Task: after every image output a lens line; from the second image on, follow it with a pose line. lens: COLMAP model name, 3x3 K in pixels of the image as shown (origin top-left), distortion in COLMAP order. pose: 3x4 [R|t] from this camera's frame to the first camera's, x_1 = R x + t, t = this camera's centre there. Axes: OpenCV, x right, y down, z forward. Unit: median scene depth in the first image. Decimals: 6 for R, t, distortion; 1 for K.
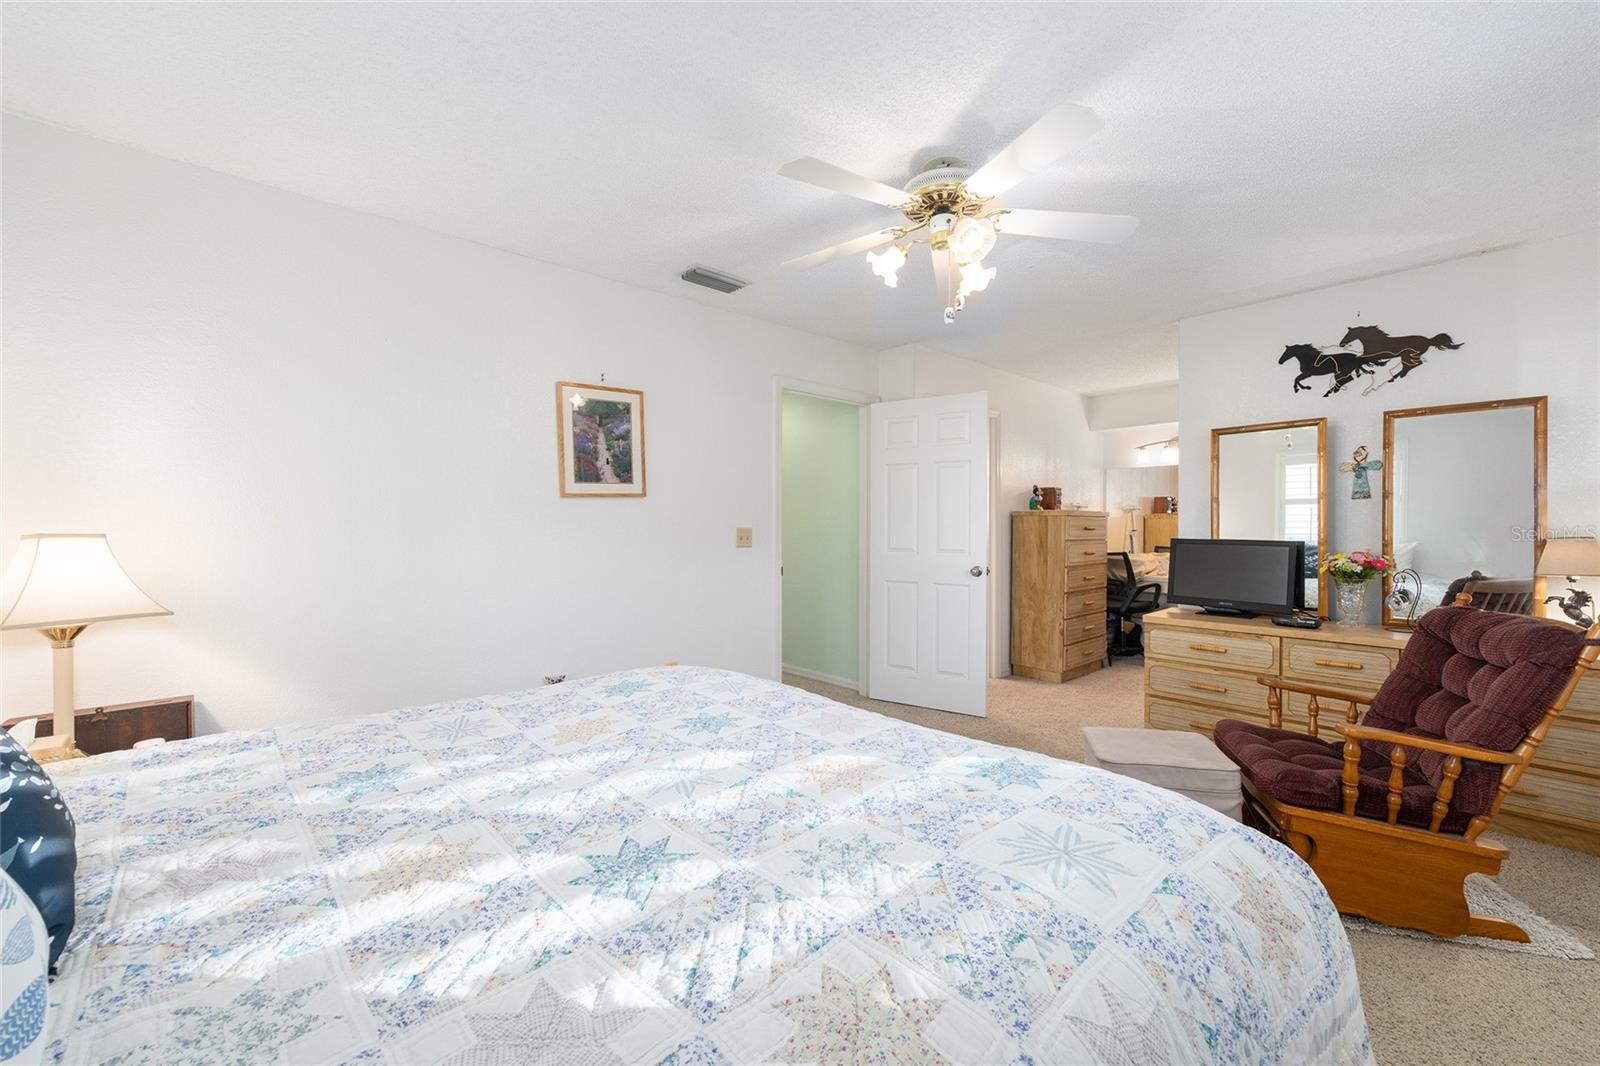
lens RADIAL K [[650.9, 0, 796.1], [0, 650.9, 534.0], [0, 0, 1]] dist [0.010910, 0.000809]
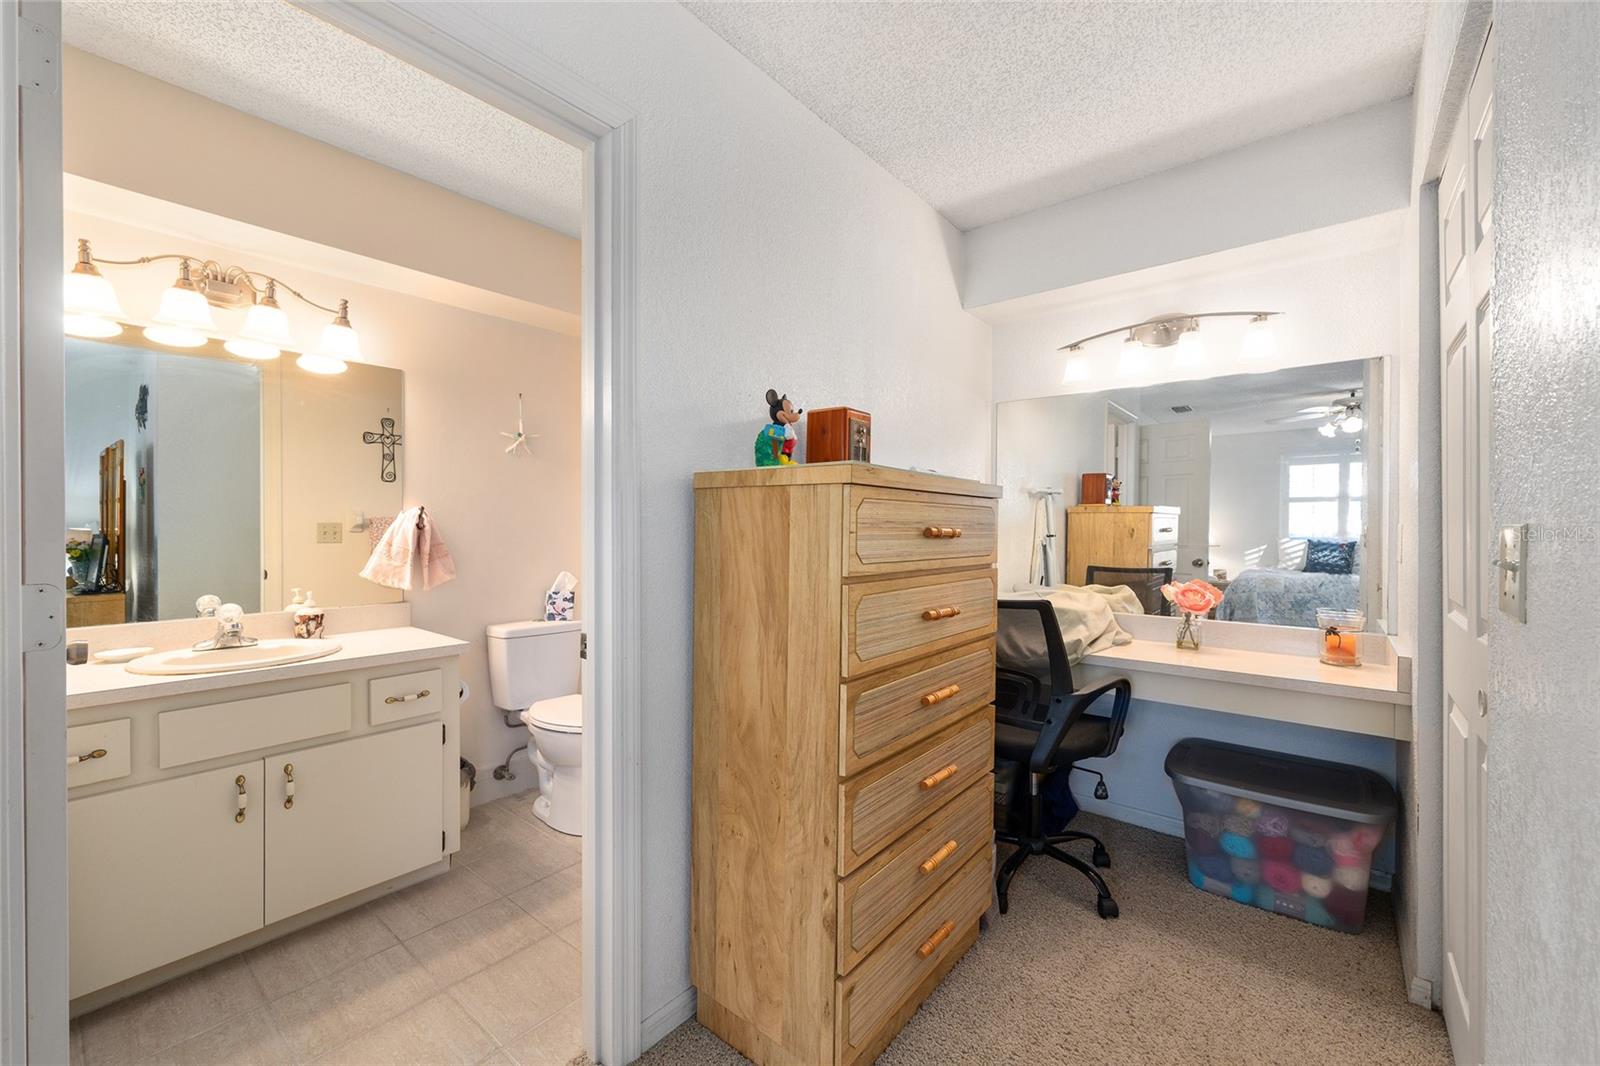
lens RADIAL K [[650.9, 0, 796.3], [0, 650.9, 534.6], [0, 0, 1]] dist [0.010910, 0.000809]
pose [[0.990800, 0.005325, 0.135229, 0.336509], [-0.005492, 0.999985, 0.000860, -0.007058], [-0.135222, -0.001595, 0.990814, 0.697846]]
